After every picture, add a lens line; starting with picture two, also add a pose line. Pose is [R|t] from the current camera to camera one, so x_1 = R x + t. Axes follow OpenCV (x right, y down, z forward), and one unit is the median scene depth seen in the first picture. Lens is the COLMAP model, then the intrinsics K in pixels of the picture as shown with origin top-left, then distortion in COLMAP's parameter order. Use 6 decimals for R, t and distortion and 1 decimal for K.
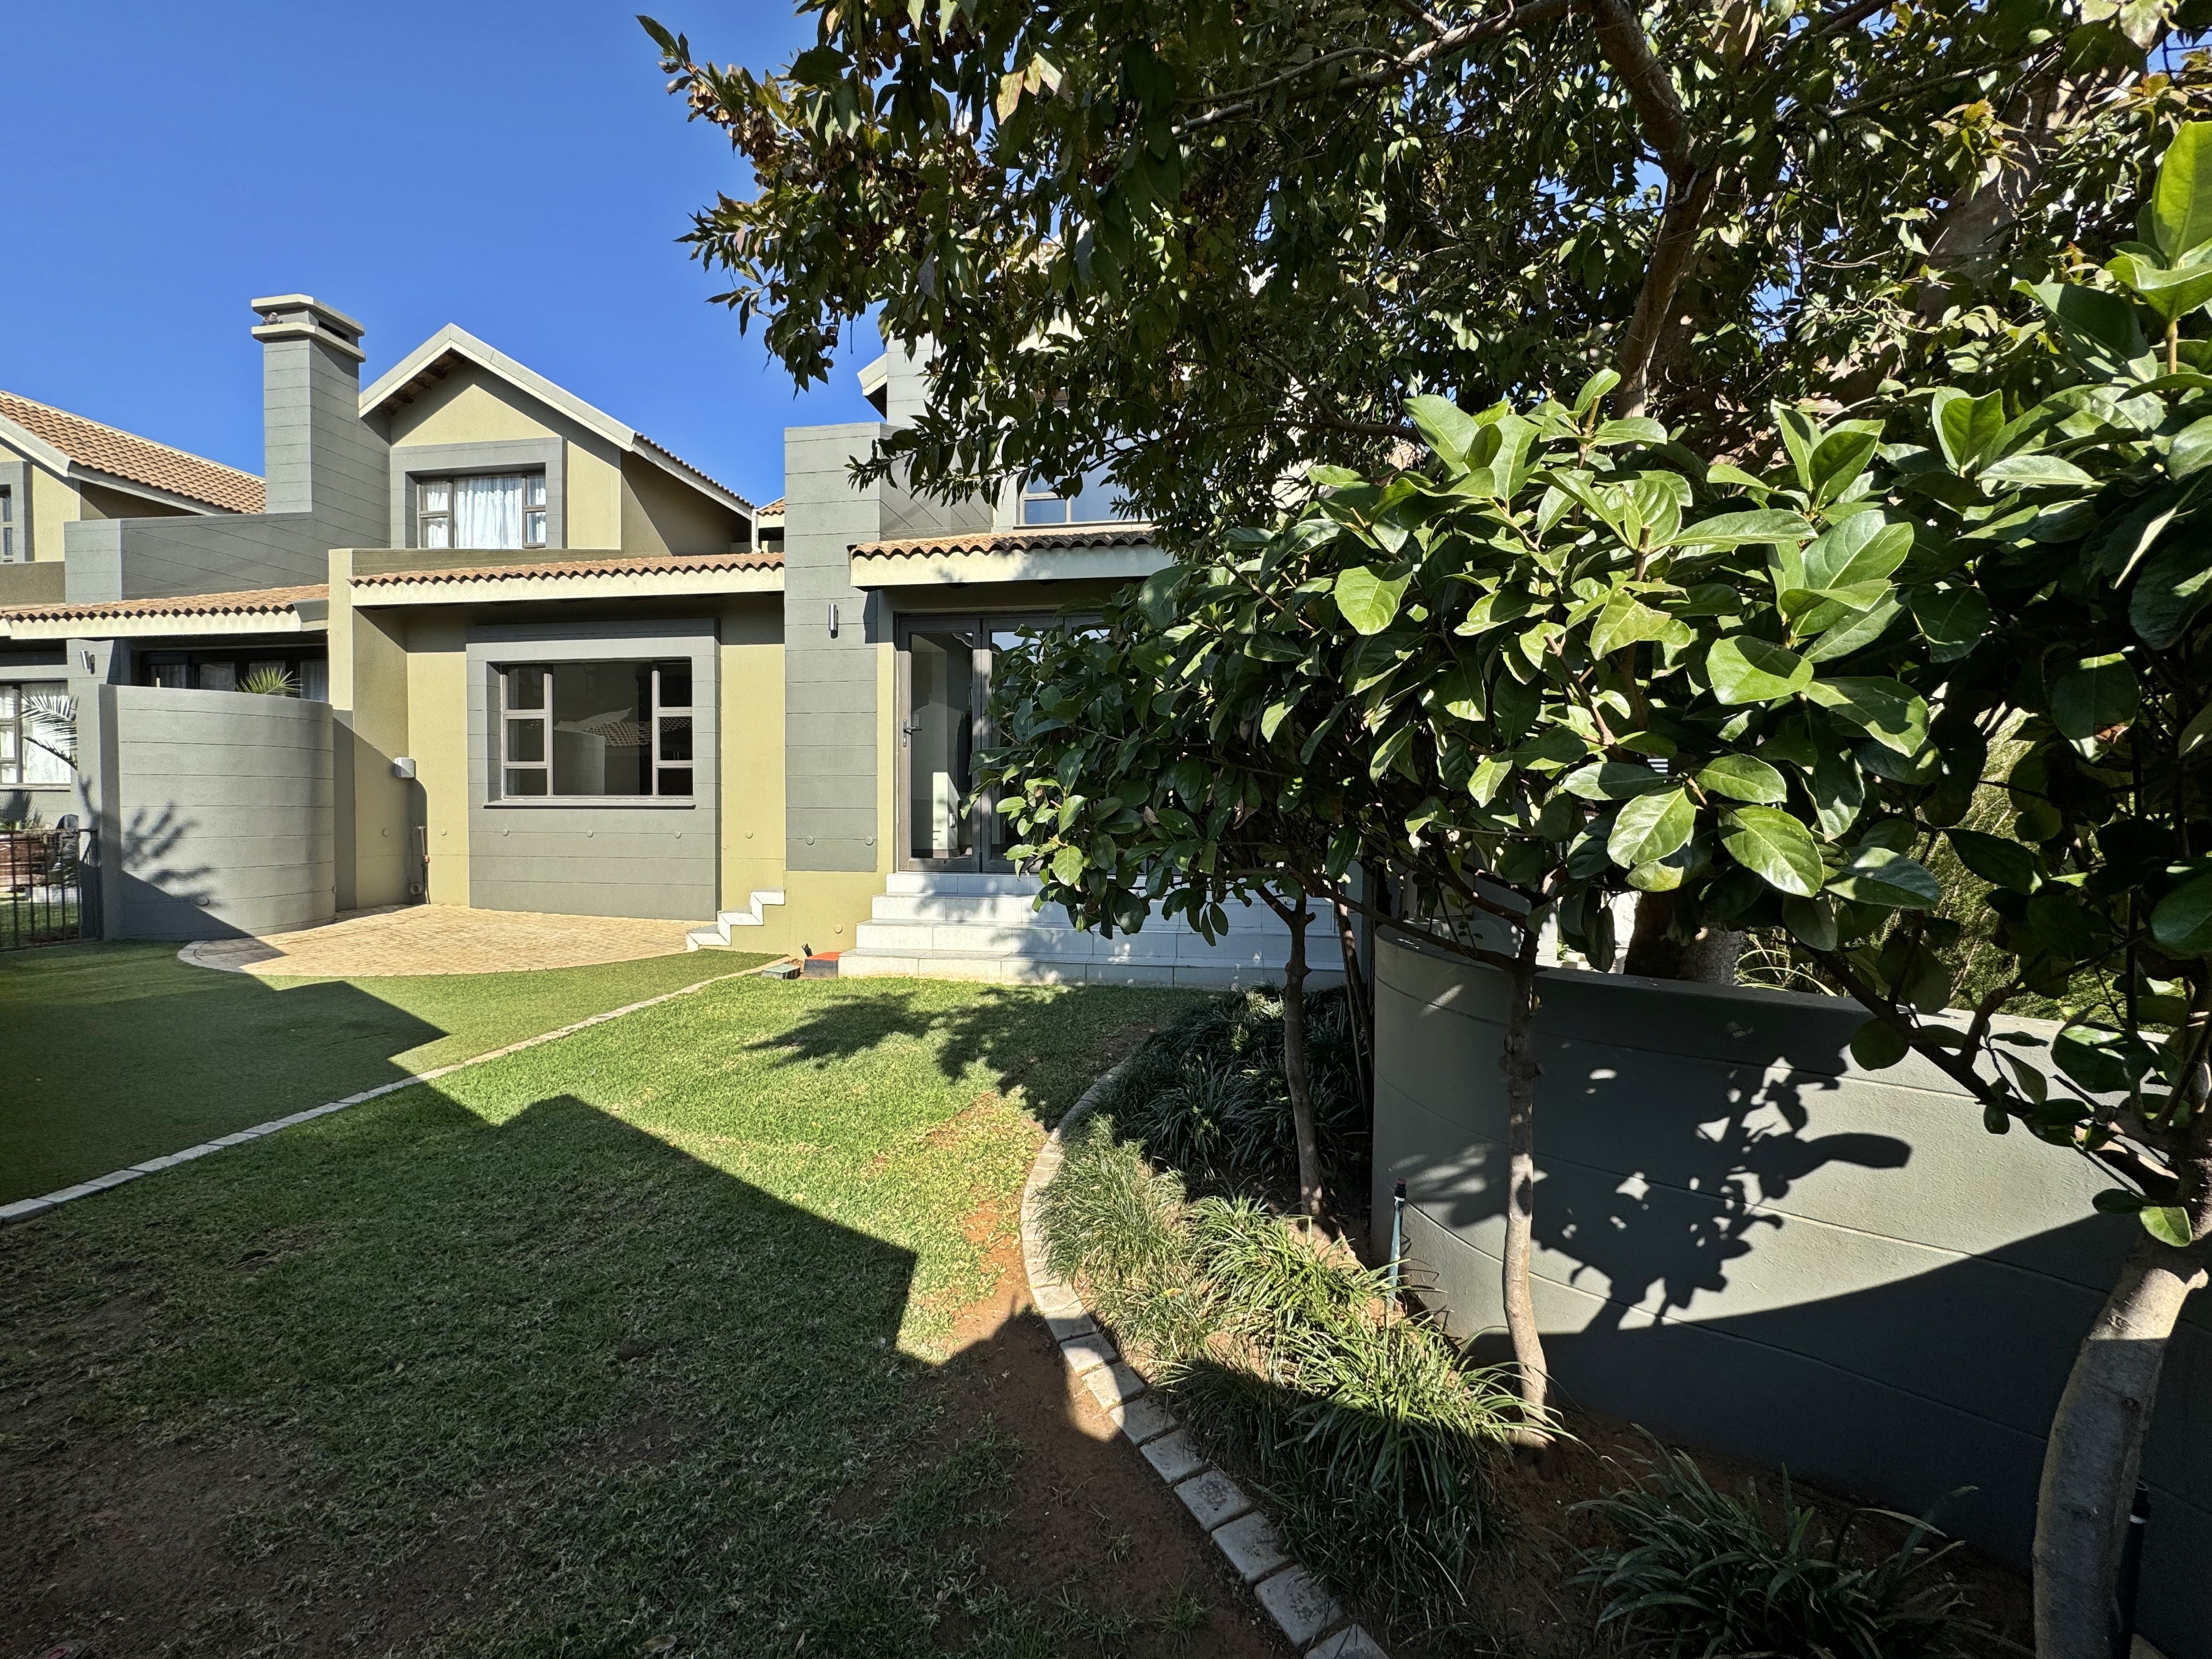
lens RADIAL K [[933.7, 0, 1095.1], [0, 933.7, 847.7], [0, 0, 1]] dist [-0.003808, -0.000441]
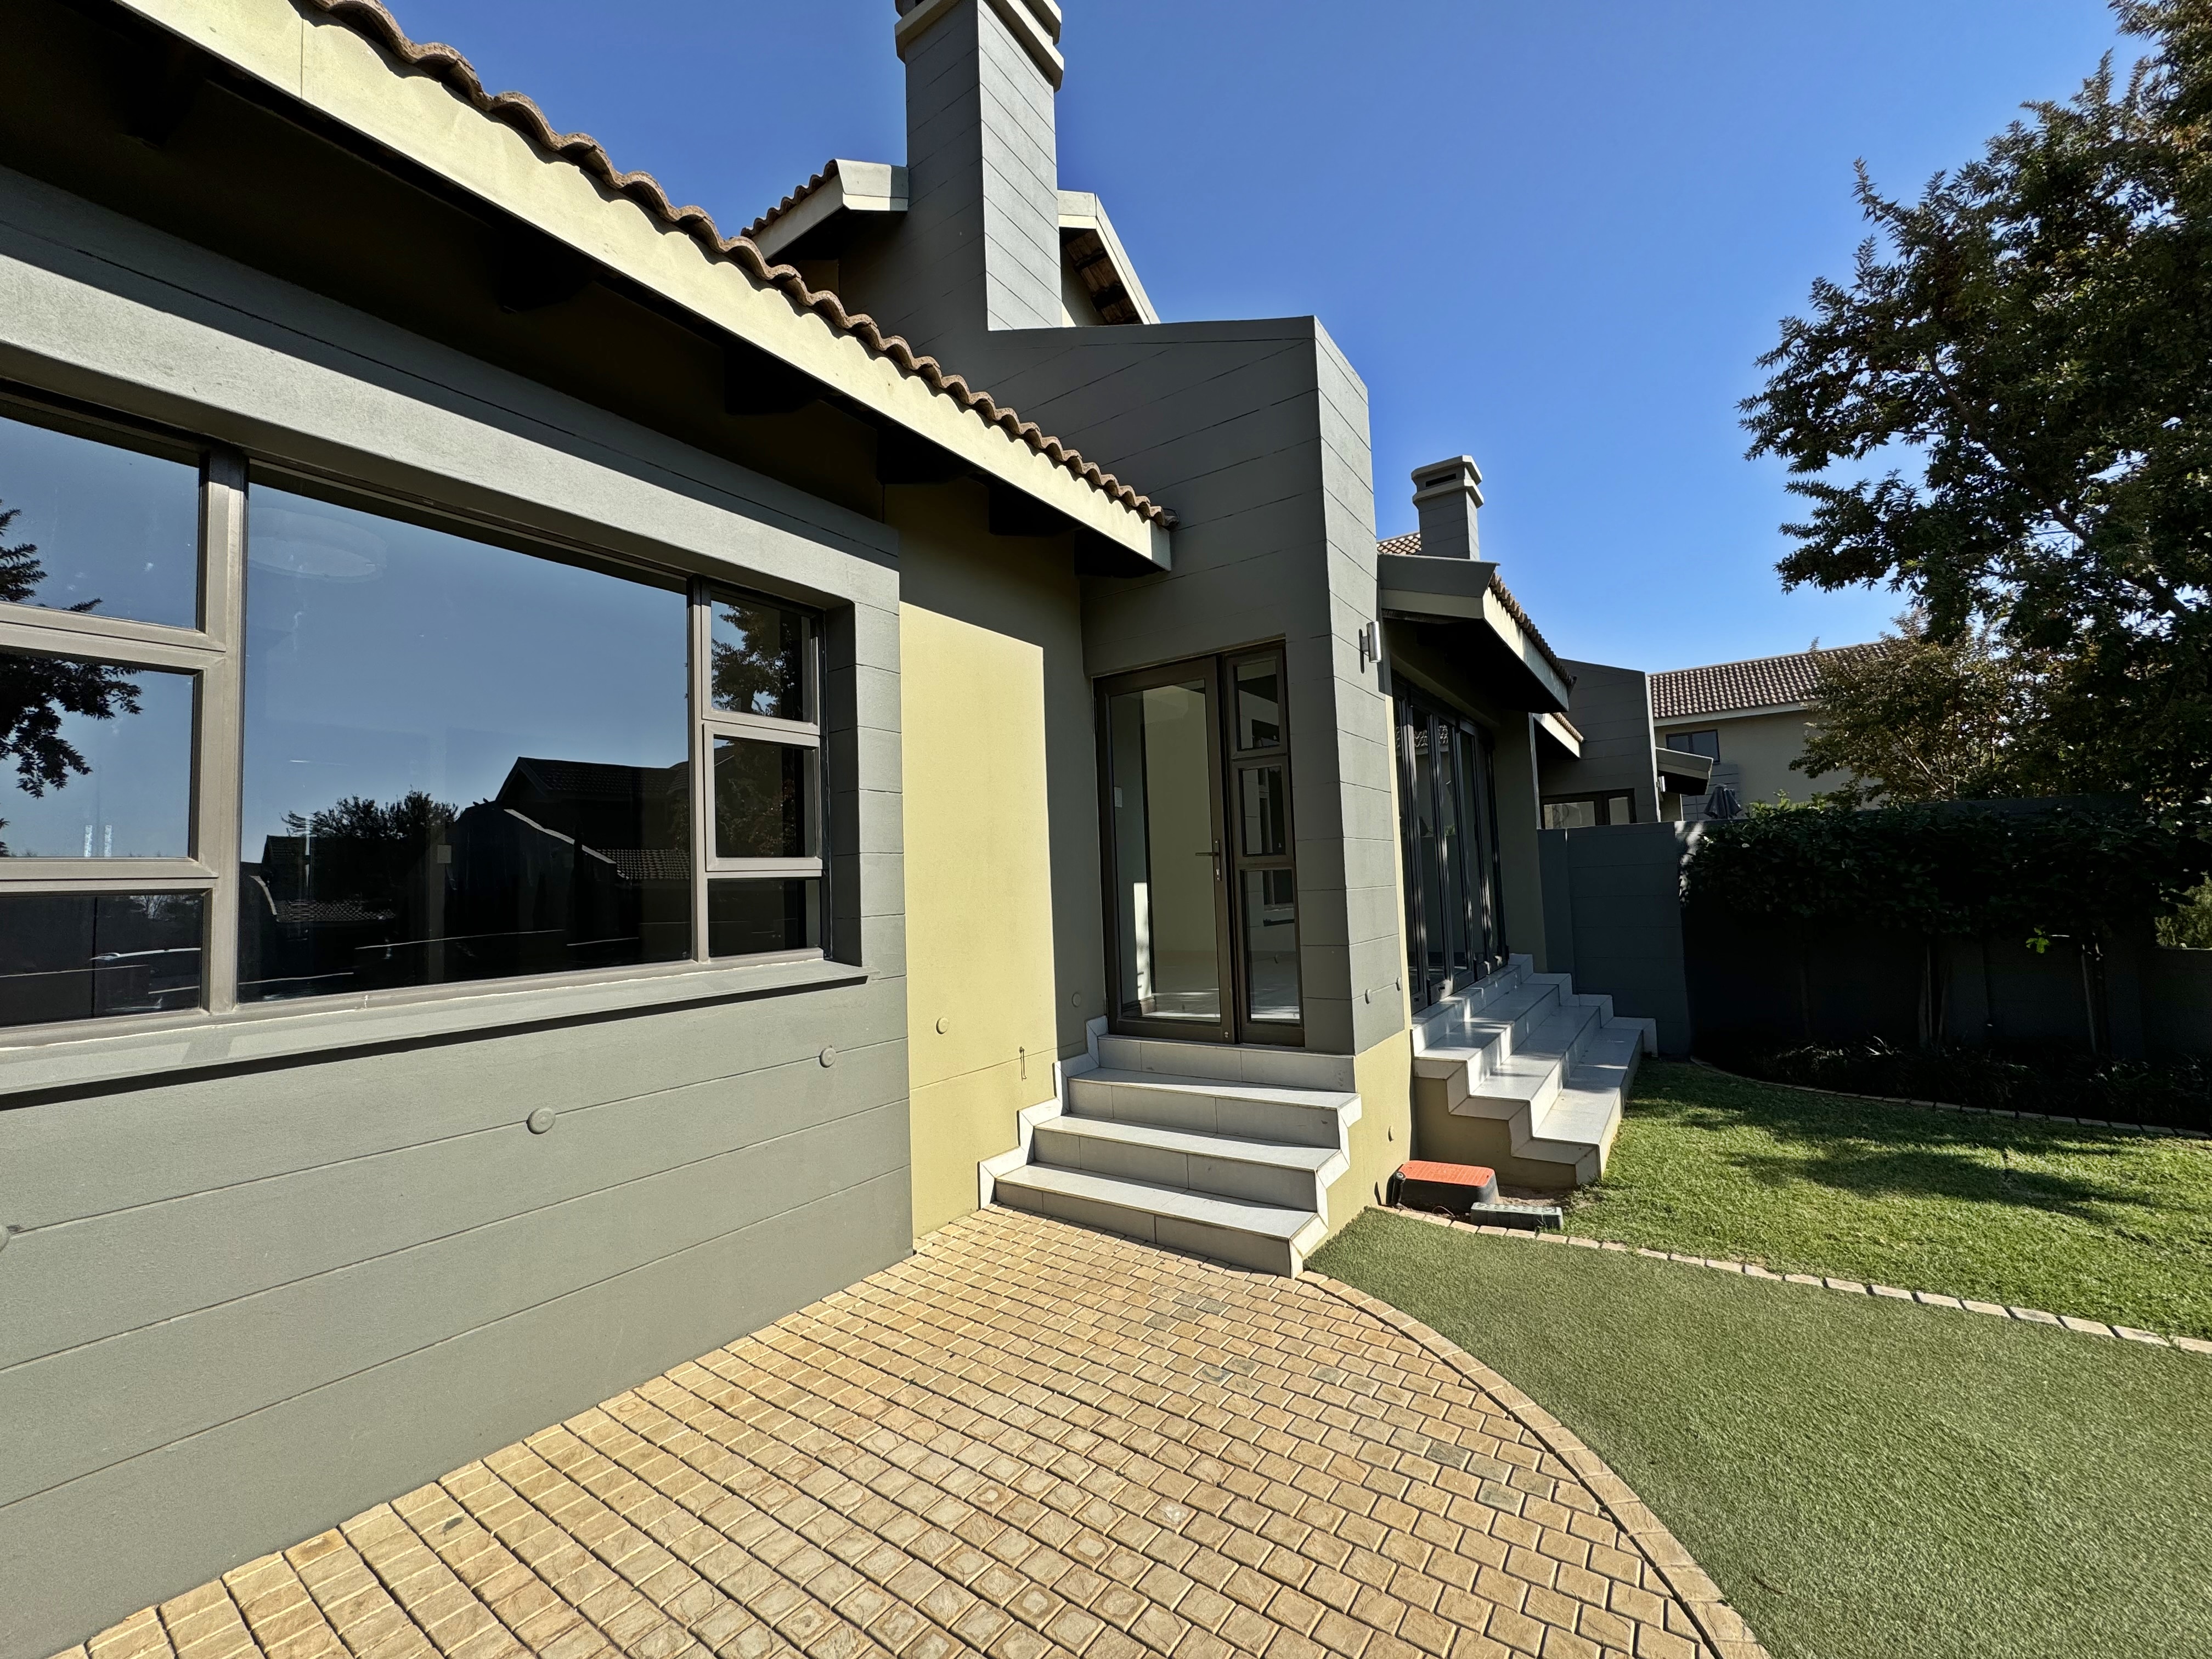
lens RADIAL K [[881.1, 0, 1110.7], [0, 881.1, 828.6], [0, 0, 1]] dist [-0.001217, -0.000555]
pose [[0.412288, 0.035696, 0.910354, -0.706047], [0.070442, 0.994992, -0.070917, -0.070718], [-0.908326, 0.093365, 0.407709, 0.729441]]
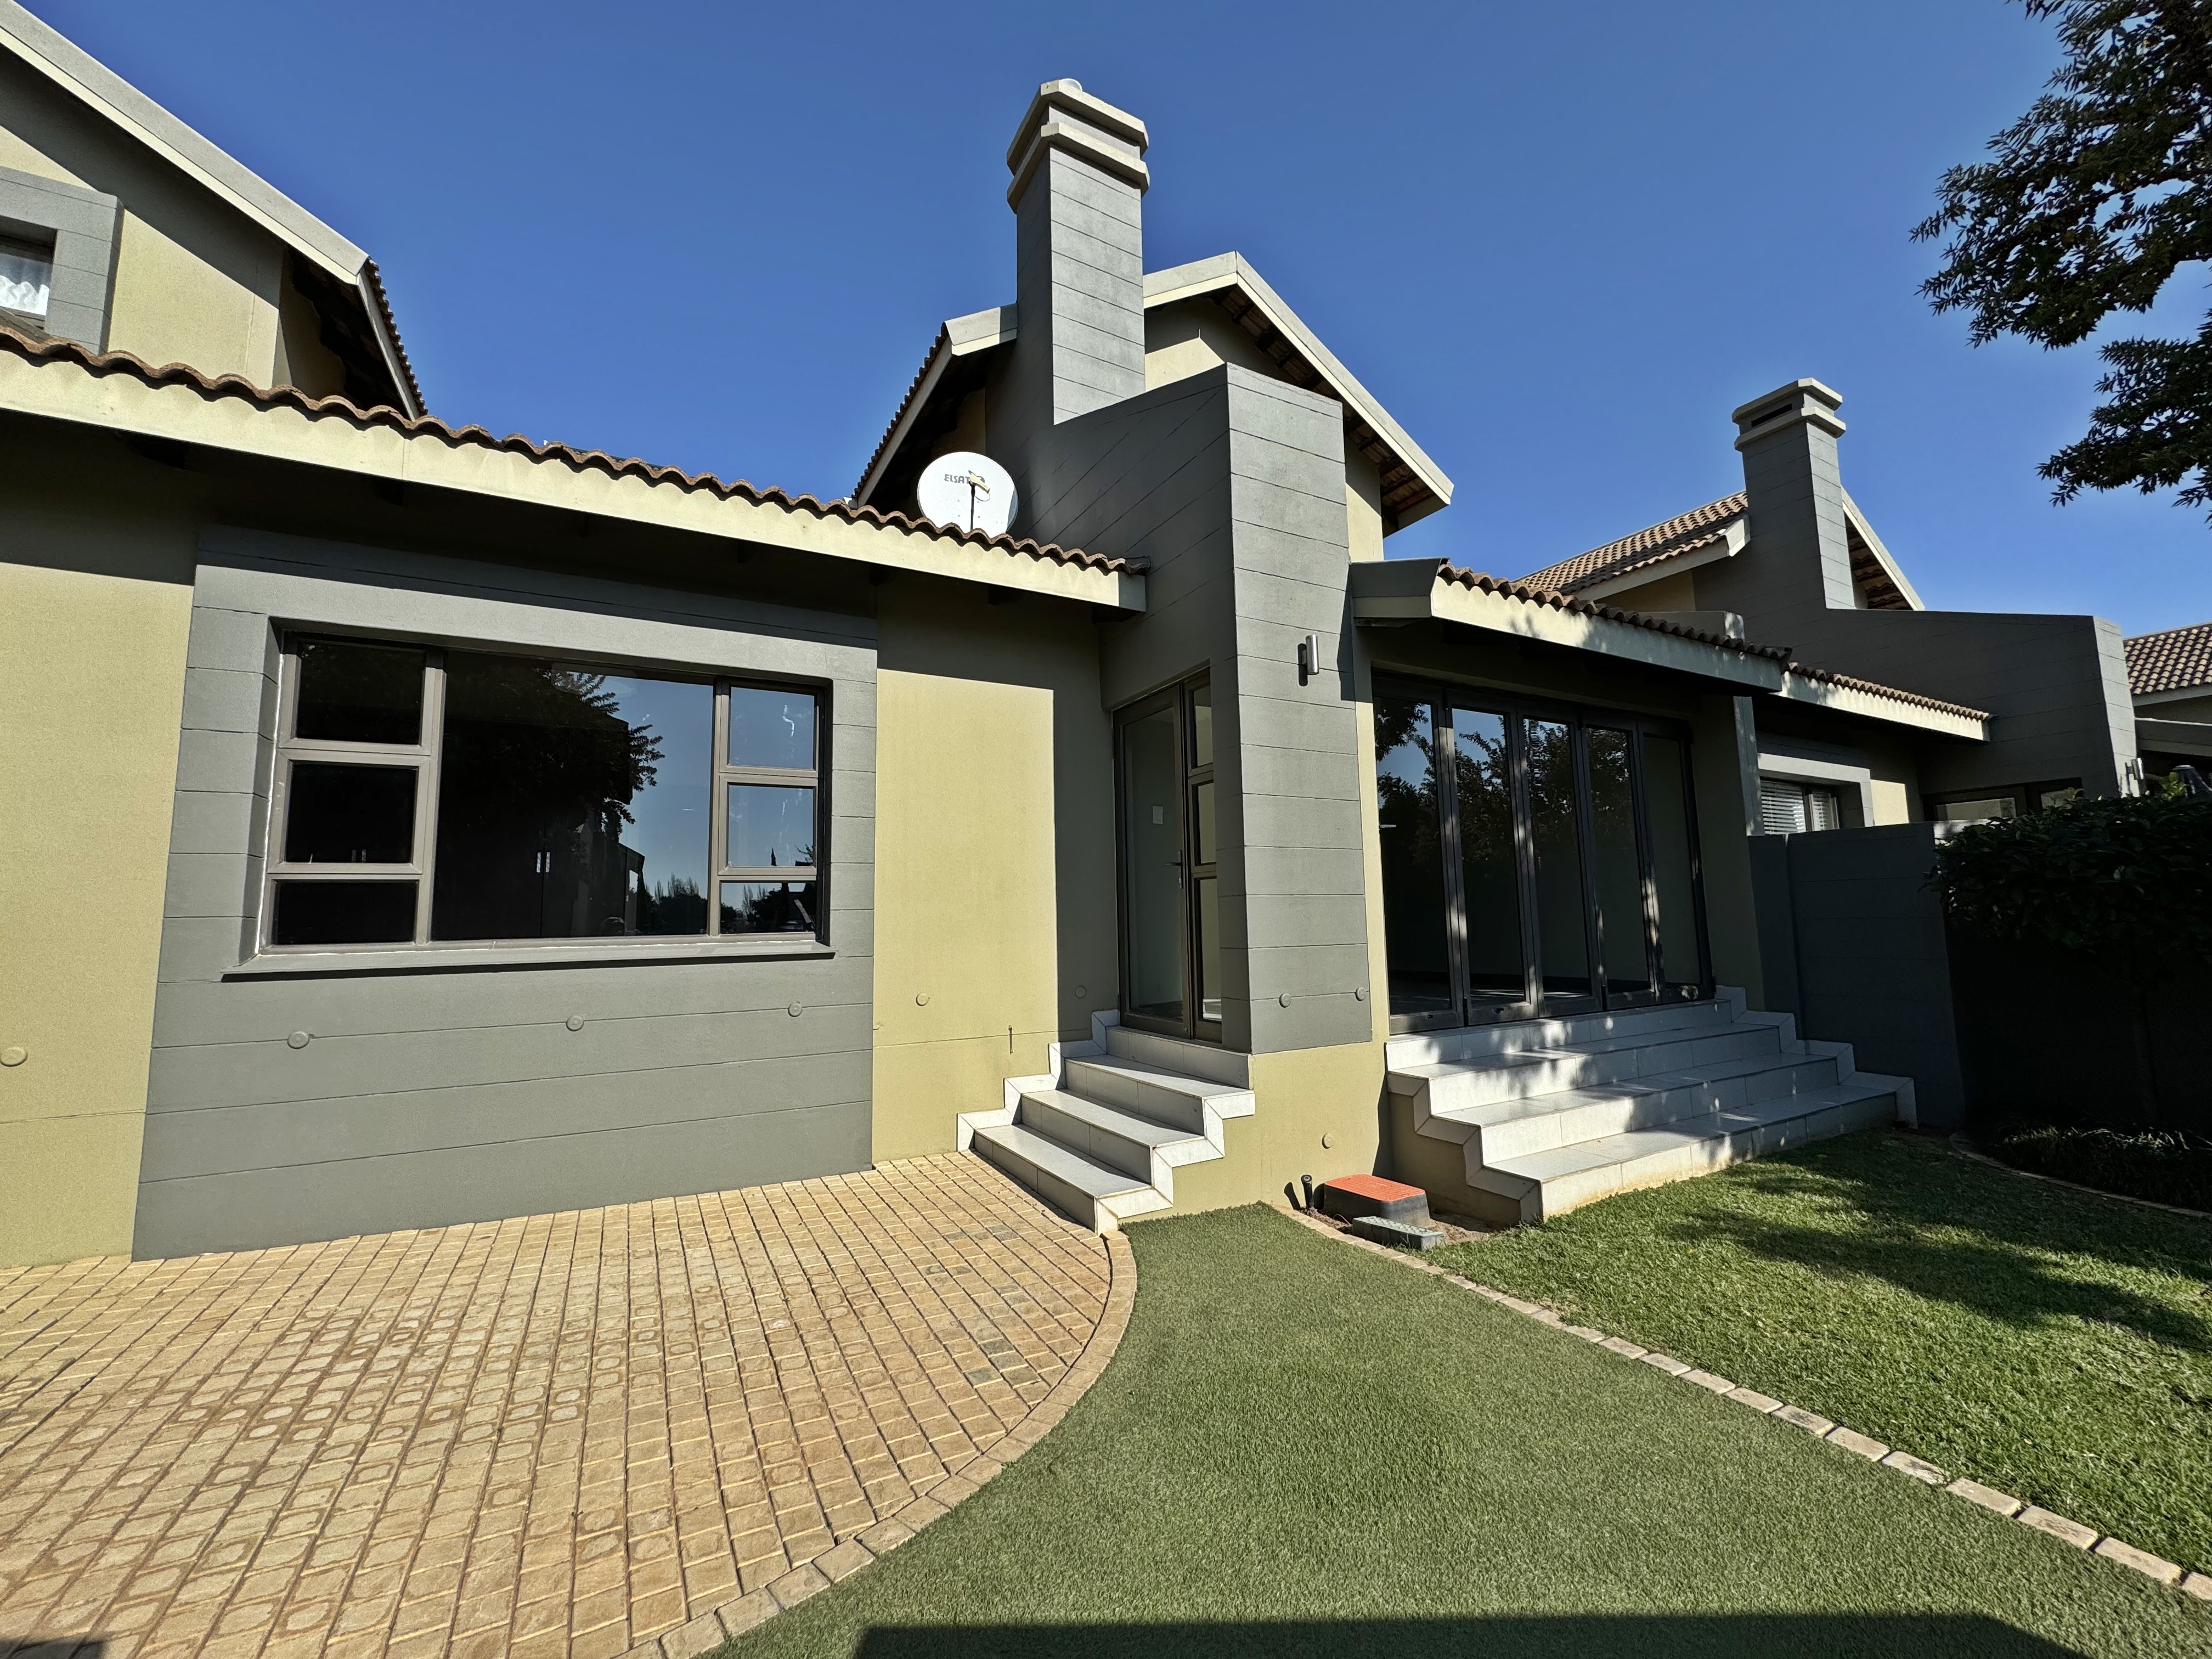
lens RADIAL K [[881.0, 0, 1106.3], [0, 881.0, 826.7], [0, 0, 1]] dist [-0.001400, -0.000123]
pose [[0.781506, 0.044519, 0.622308, -0.605623], [0.045034, 0.990824, -0.127437, -0.043837], [-0.622271, 0.127617, 0.772329, 0.494006]]
